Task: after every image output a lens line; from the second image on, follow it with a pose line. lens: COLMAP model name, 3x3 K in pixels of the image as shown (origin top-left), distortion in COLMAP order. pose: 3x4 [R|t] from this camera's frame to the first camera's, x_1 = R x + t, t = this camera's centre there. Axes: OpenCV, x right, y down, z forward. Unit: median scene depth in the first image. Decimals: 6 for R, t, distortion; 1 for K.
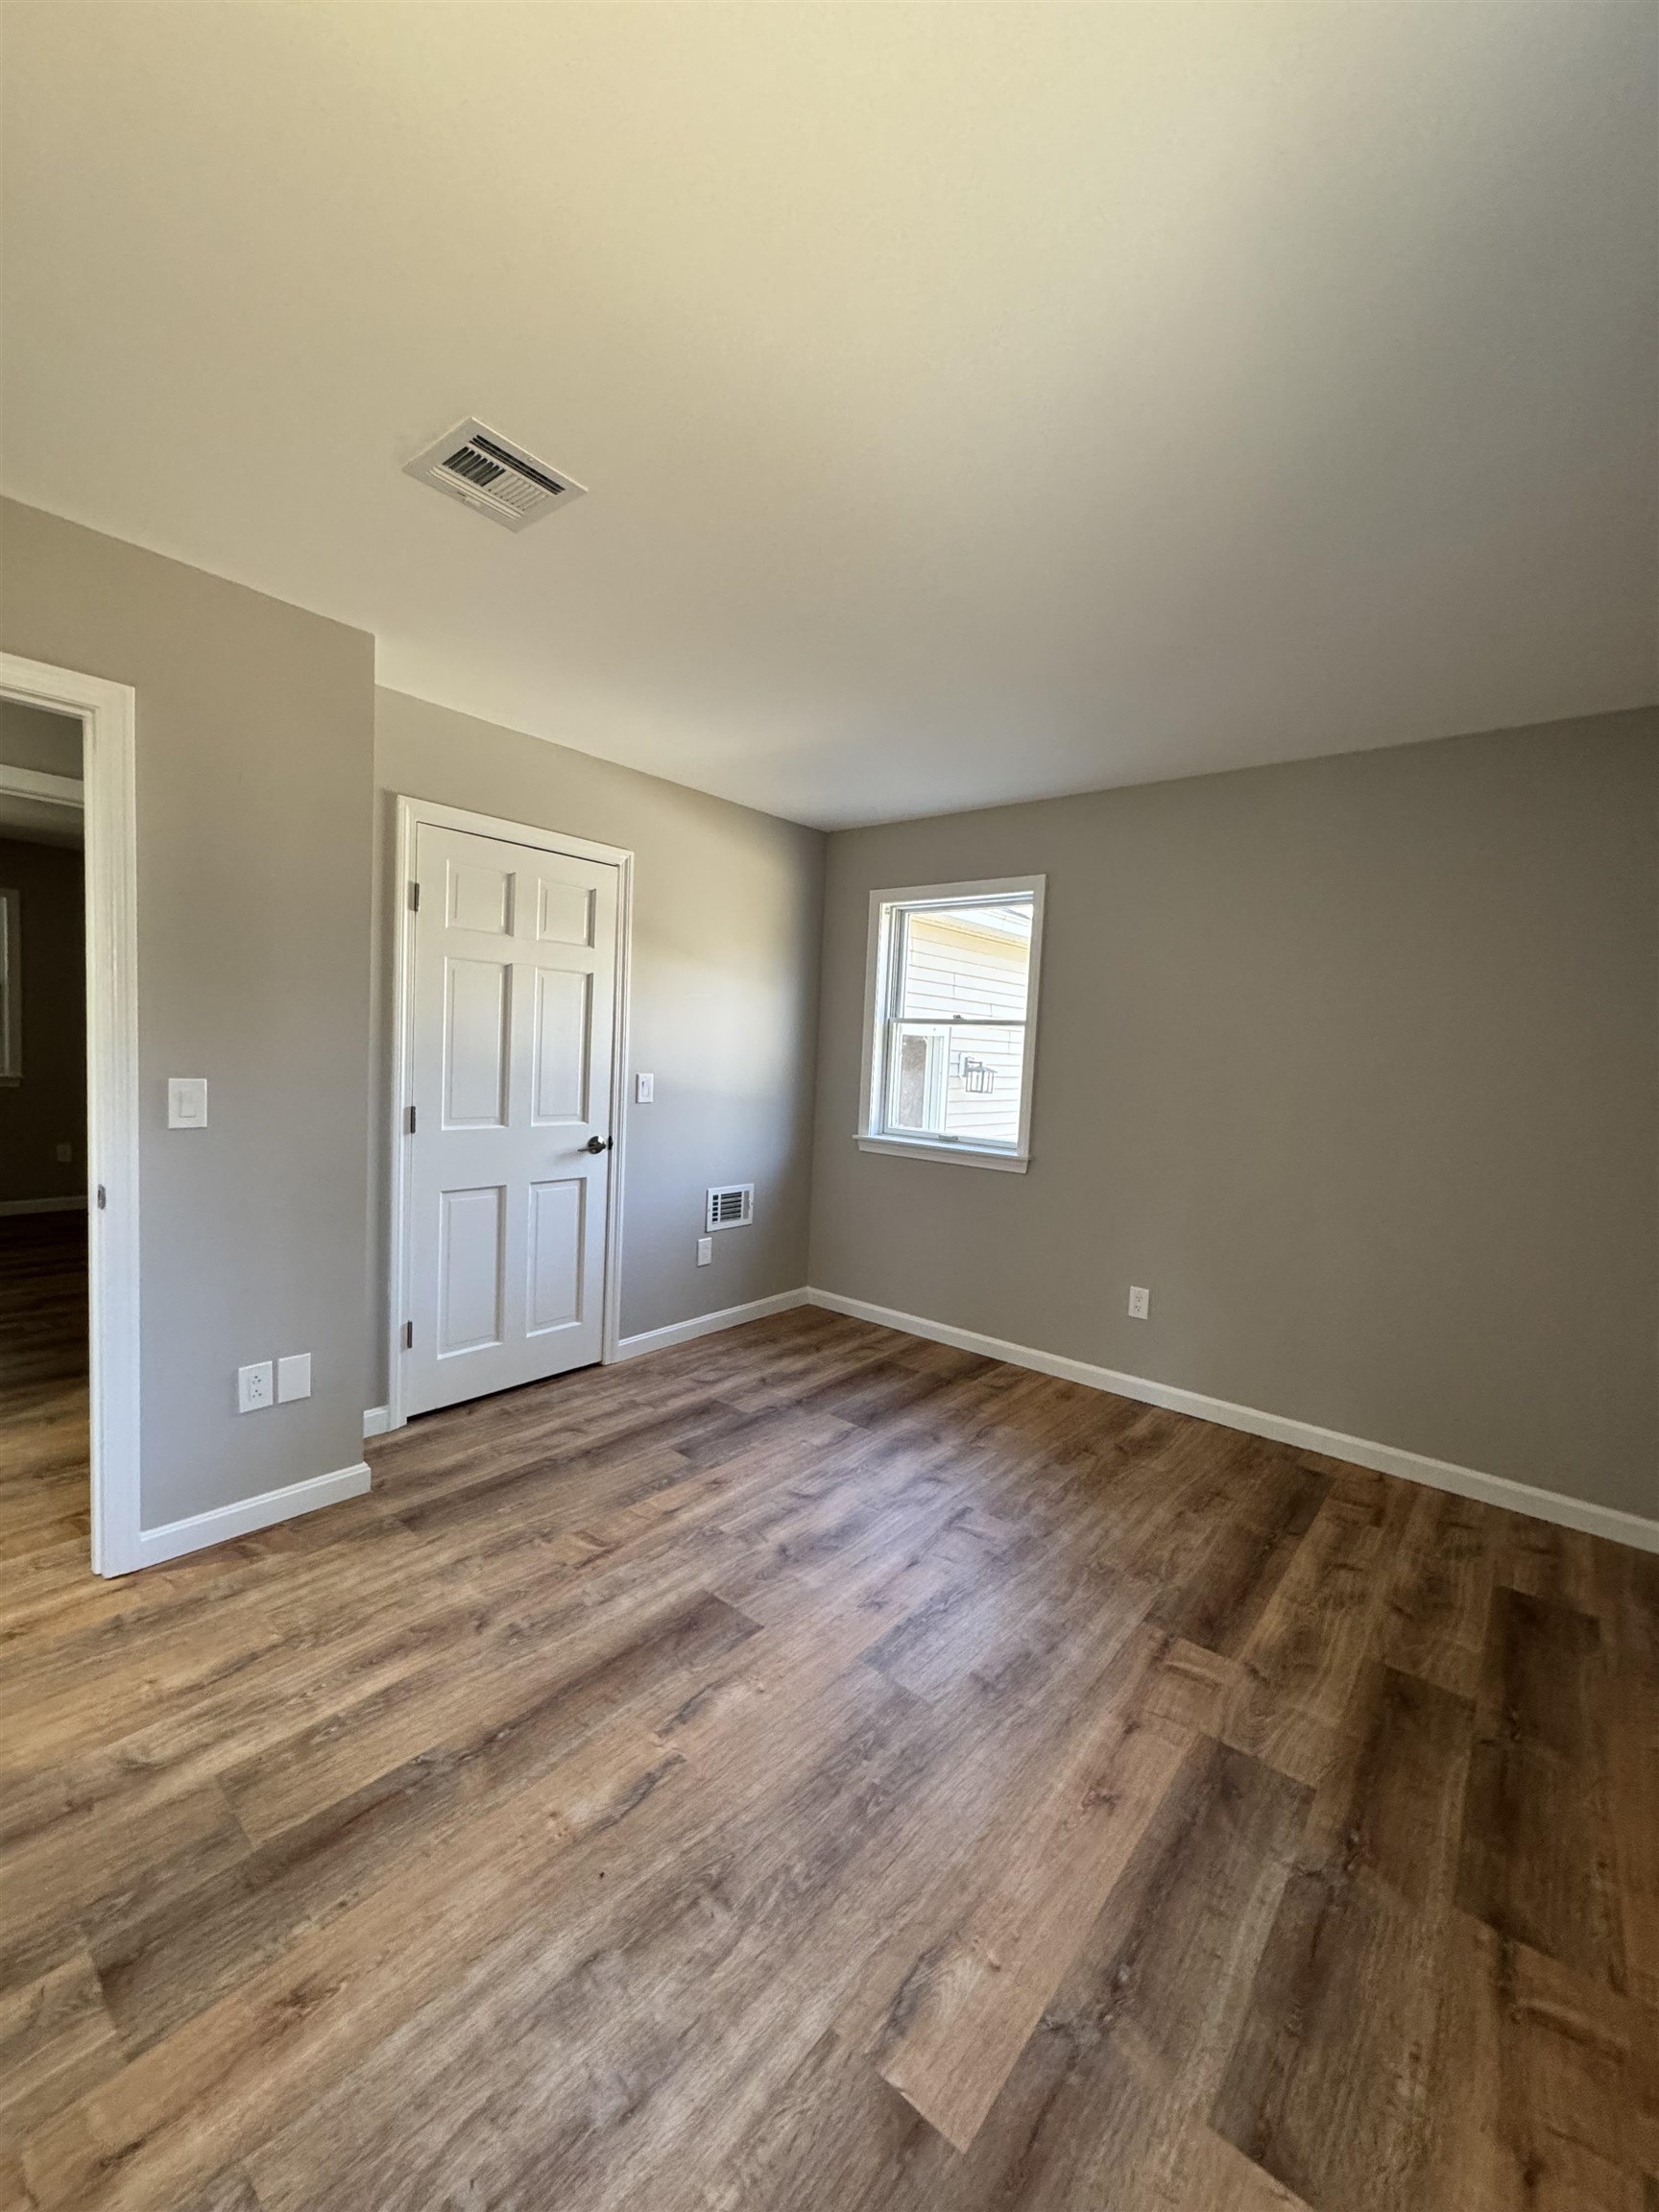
lens RADIAL K [[880.0, 0, 830.7], [0, 880.0, 1102.7], [0, 0, 1]] dist [-0.004617, 0.000549]
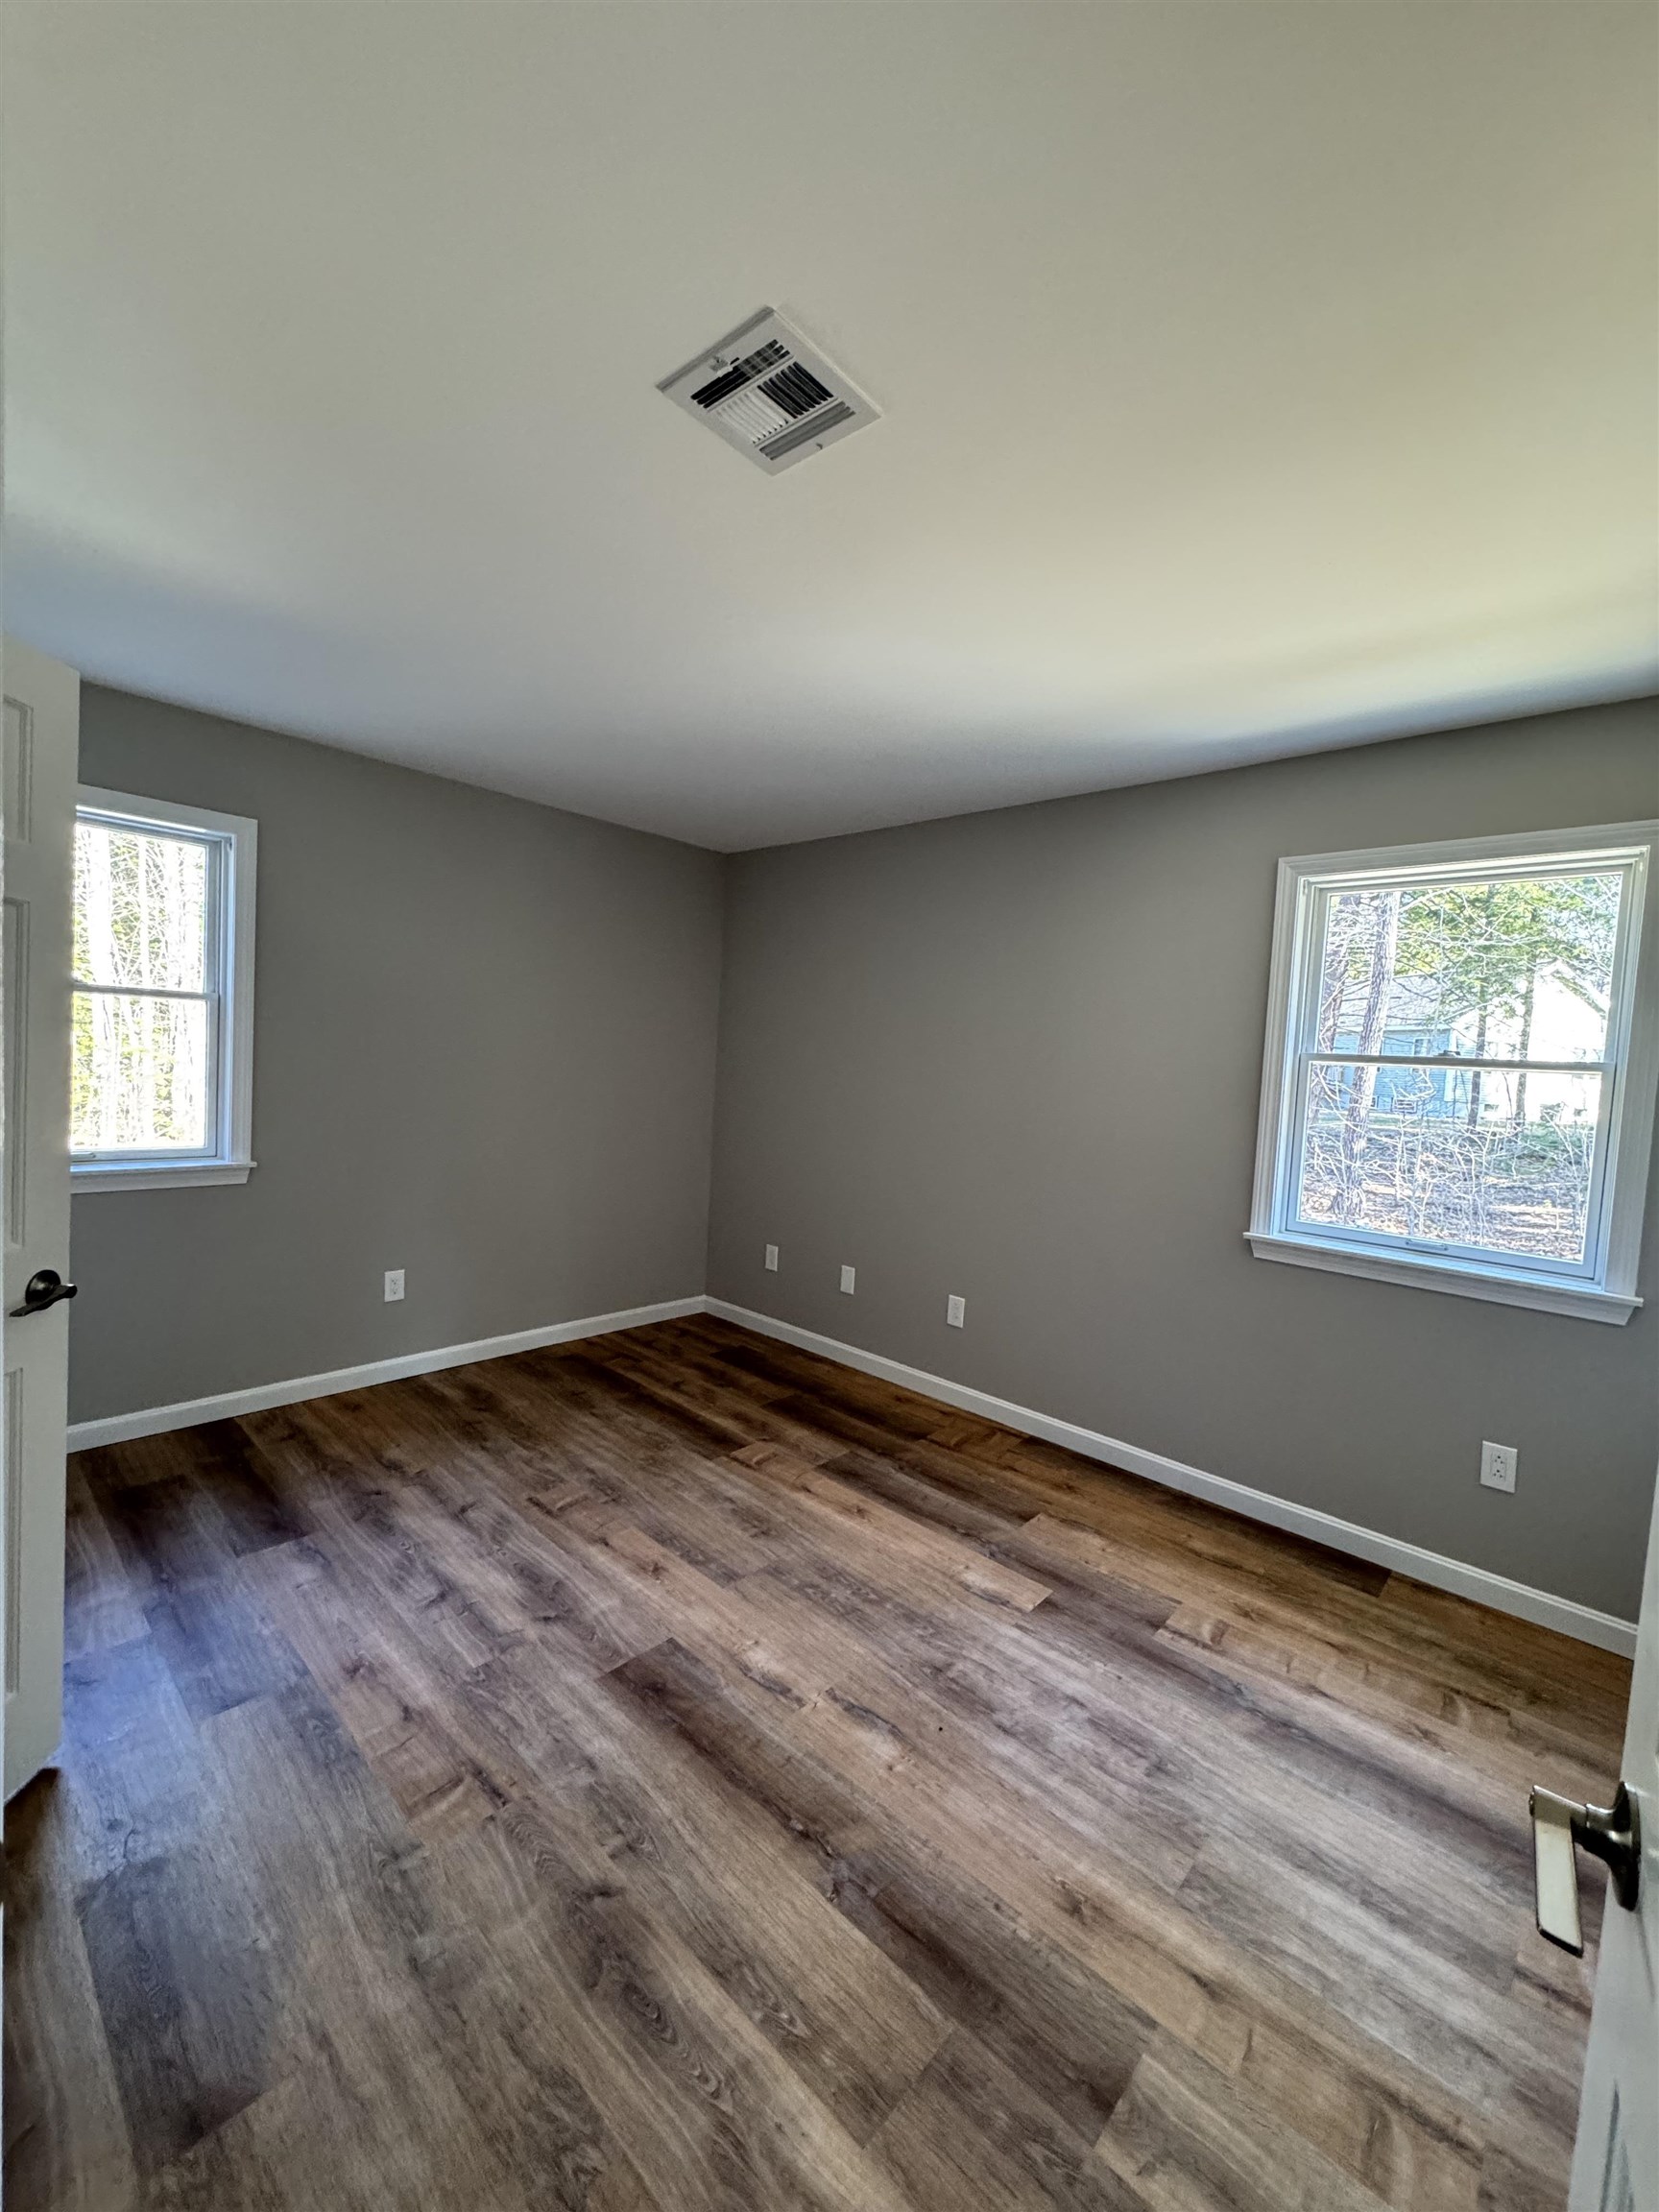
lens RADIAL K [[880.0, 0, 830.7], [0, 880.0, 1102.7], [0, 0, 1]] dist [-0.004617, 0.000549]
pose [[0.056016, -0.096316, 0.993773, -1.044889], [0.011374, 0.995333, 0.095826, -0.125269], [-0.998365, 0.005935, 0.056850, 0.764134]]
